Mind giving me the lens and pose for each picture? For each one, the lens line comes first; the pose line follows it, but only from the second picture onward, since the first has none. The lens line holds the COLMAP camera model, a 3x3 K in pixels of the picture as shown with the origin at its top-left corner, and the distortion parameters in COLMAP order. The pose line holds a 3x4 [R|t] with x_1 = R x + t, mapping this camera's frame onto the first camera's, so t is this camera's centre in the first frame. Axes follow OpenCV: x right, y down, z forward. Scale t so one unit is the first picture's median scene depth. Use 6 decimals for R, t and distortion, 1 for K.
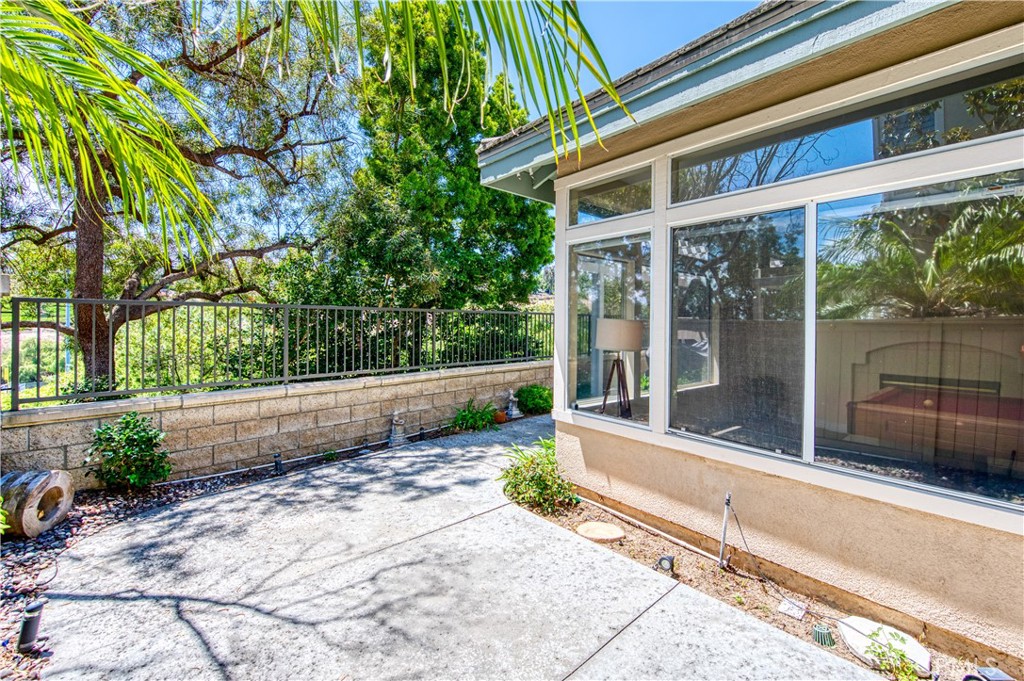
lens RADIAL K [[421.0, 0, 496.8], [0, 421.0, 335.6], [0, 0, 1]] dist [-0.009239, 0.000190]
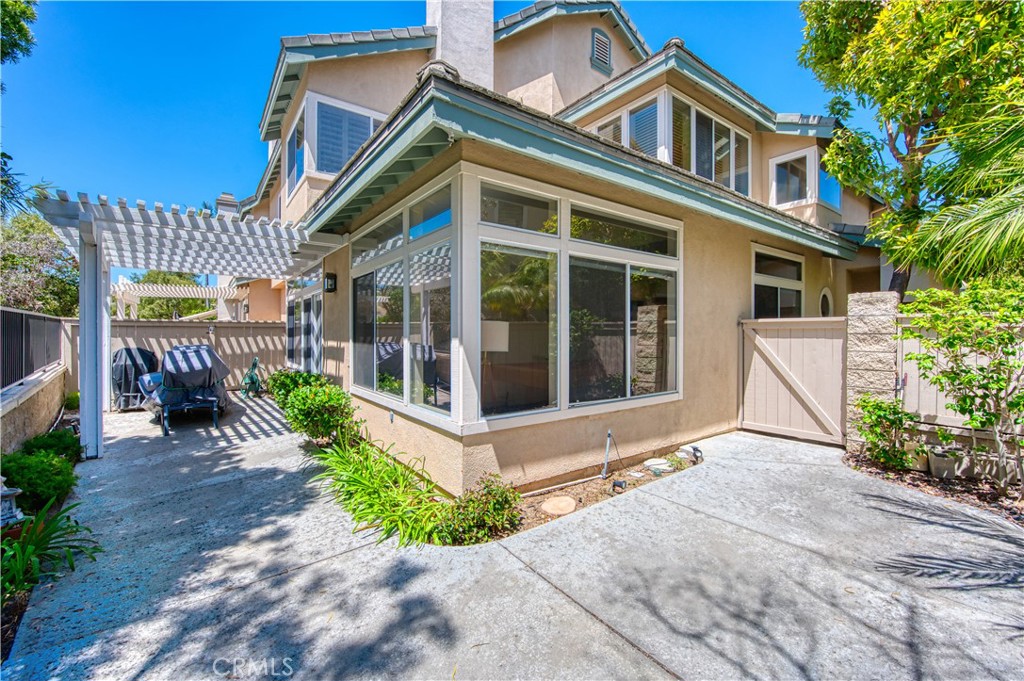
lens RADIAL K [[418.4, 0, 512.0], [0, 418.4, 340.5], [0, 0, 1]] dist [-0.017398, -0.000079]
pose [[0.065761, -0.037422, 0.997133, -0.788455], [0.028819, 0.998951, 0.035589, -0.029765], [-0.997419, 0.026396, 0.066771, 0.919462]]
